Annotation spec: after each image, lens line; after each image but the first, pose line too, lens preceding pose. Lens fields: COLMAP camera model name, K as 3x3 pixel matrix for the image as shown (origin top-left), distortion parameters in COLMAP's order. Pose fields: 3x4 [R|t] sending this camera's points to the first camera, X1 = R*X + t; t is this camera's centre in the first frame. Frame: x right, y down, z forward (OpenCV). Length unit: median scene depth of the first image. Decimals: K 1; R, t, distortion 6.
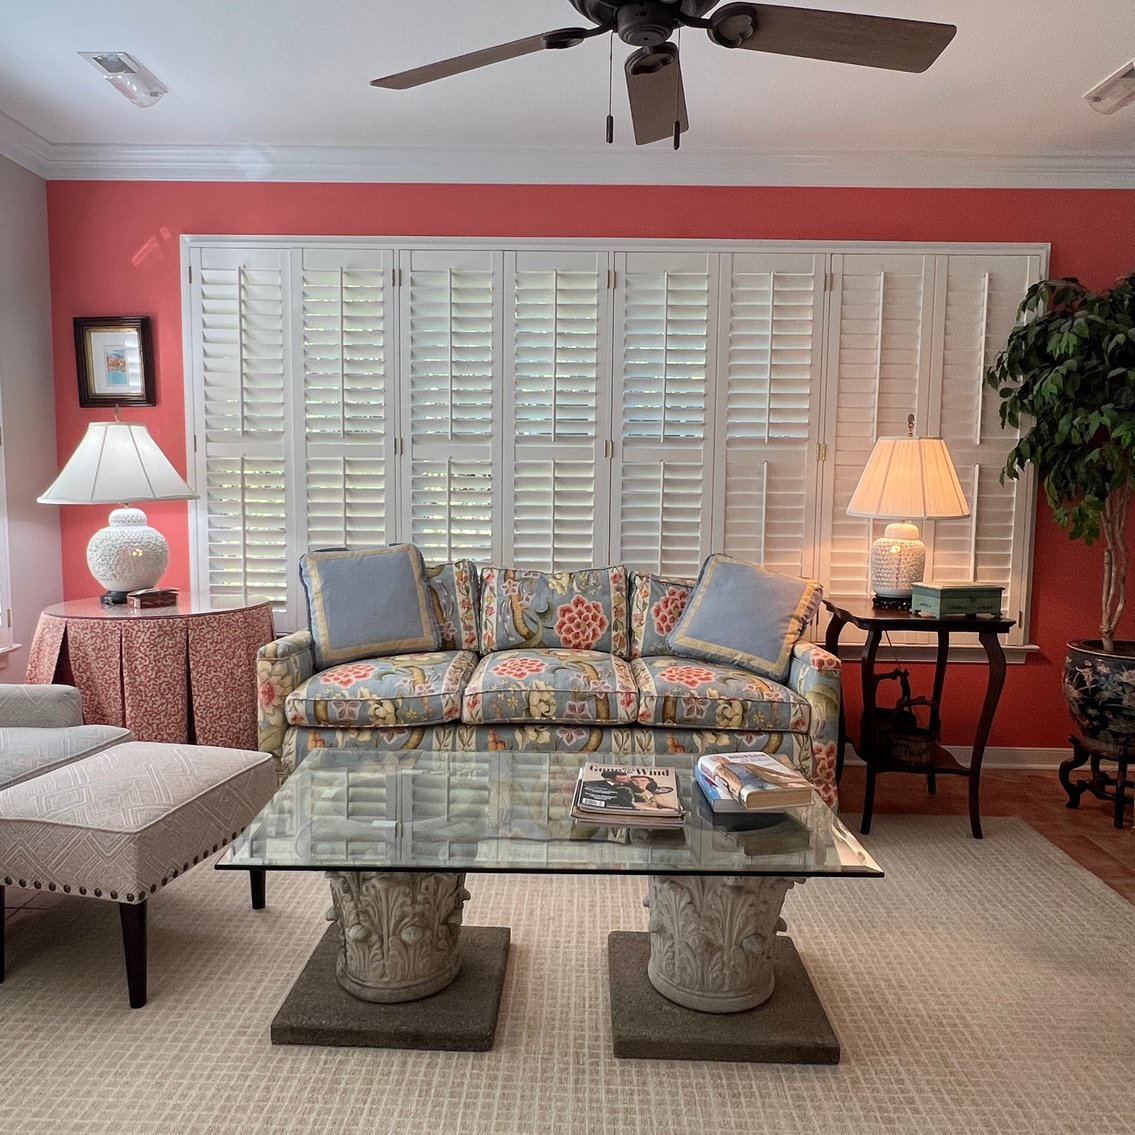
lens RADIAL K [[938.4, 0, 567.0], [0, 938.4, 571.0], [0, 0, 1]] dist [0.009605, -0.008605]
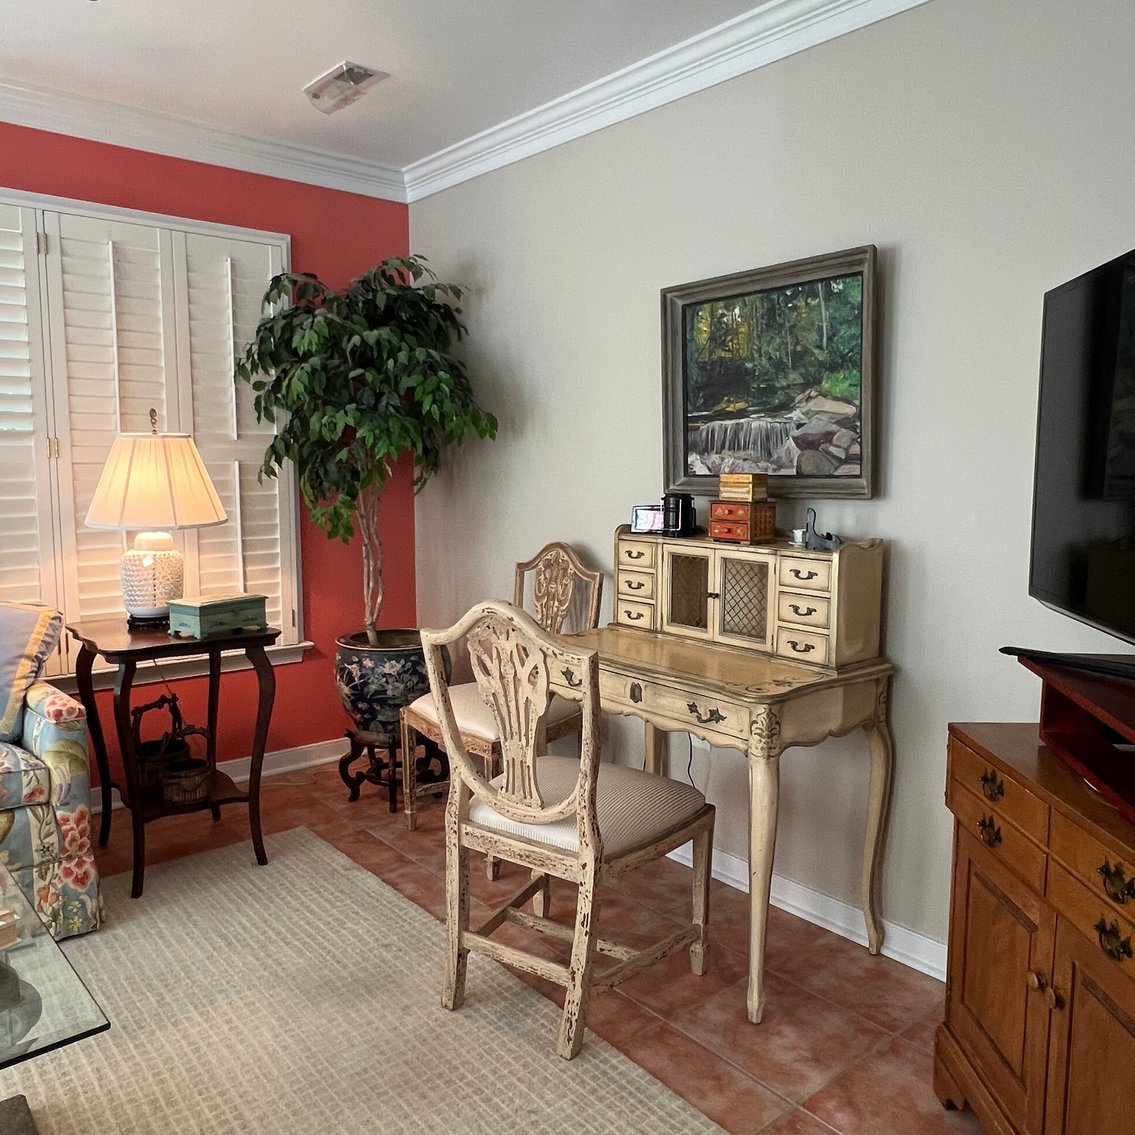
lens RADIAL K [[938.4, 0, 568.6], [0, 938.4, 566.1], [0, 0, 1]] dist [0.009605, -0.008605]
pose [[0.753251, -0.085834, 0.652109, 0.071800], [0.072381, 0.996244, 0.047523, -0.032918], [-0.653739, 0.011404, 0.756634, 0.076031]]
